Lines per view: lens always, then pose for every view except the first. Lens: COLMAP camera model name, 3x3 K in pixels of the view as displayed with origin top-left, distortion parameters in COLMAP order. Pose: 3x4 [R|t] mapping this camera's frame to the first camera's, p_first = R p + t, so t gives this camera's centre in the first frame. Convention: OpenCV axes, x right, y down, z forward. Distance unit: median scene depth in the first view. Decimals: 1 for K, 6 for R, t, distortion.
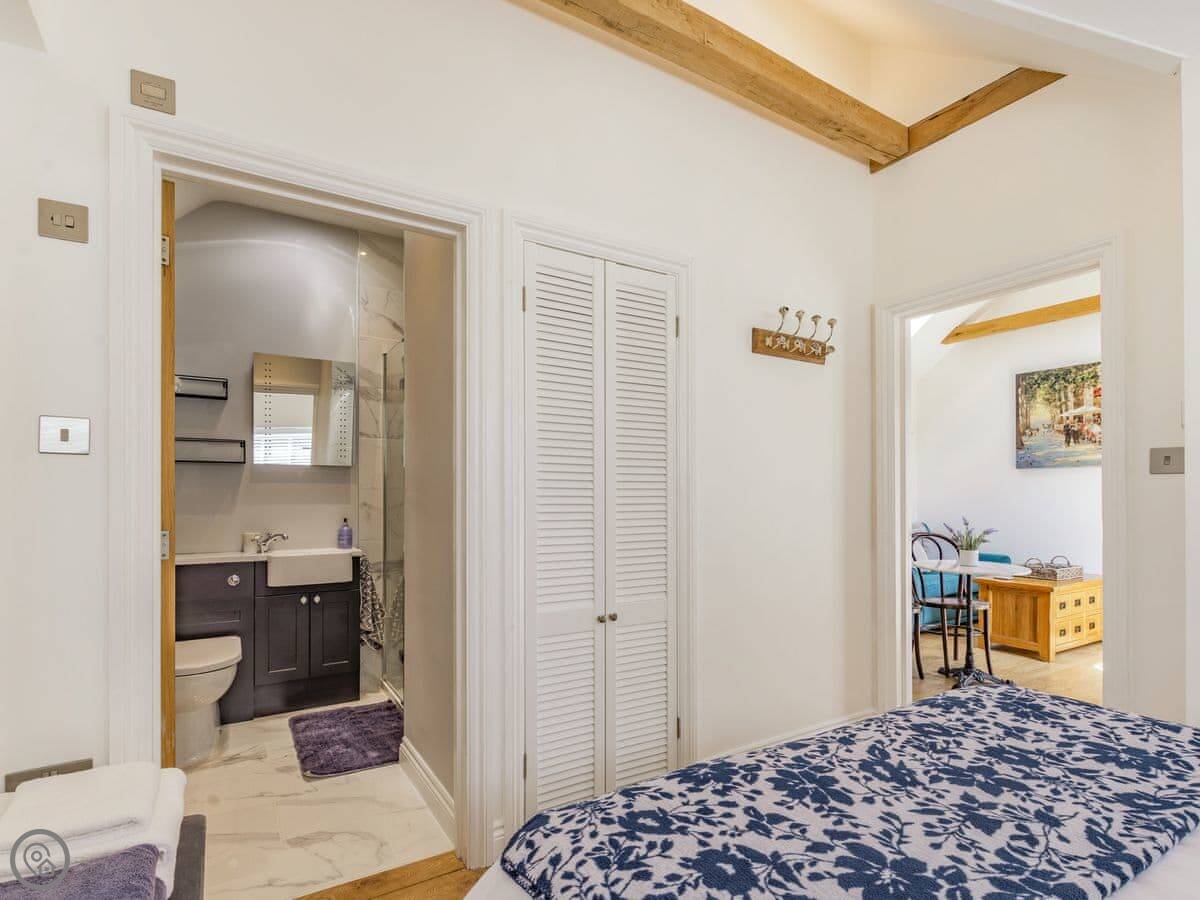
lens RADIAL K [[594.8, 0, 594.0], [0, 594.8, 488.6], [0, 0, 1]] dist [0.036593, -0.000283]
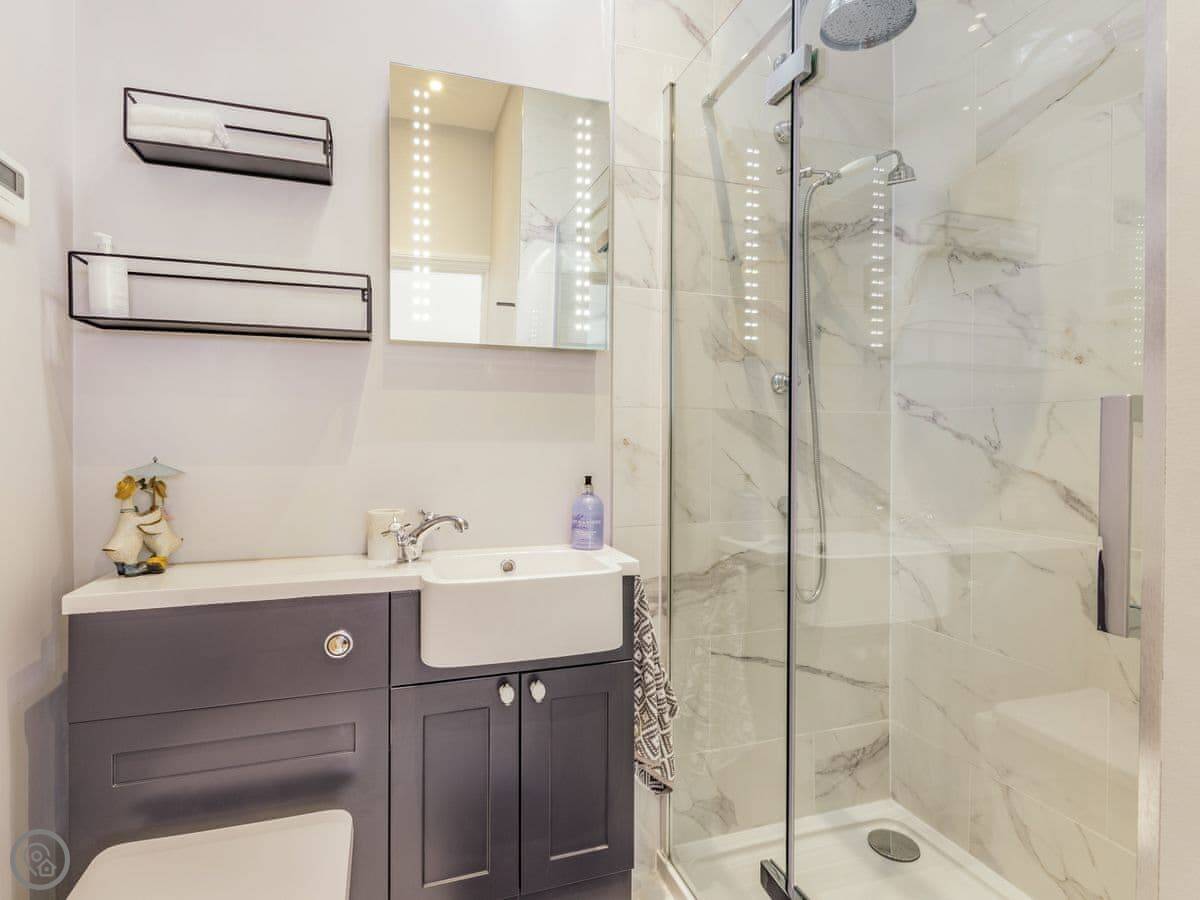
lens RADIAL K [[642.6, 0, 598.5], [0, 642.6, 439.4], [0, 0, 1]] dist [0.006895, -0.003432]
pose [[0.971832, 0.005490, -0.235609, -0.316473], [-0.001010, 0.999816, 0.019131, 0.016306], [0.235671, -0.018354, 0.971660, 0.592681]]
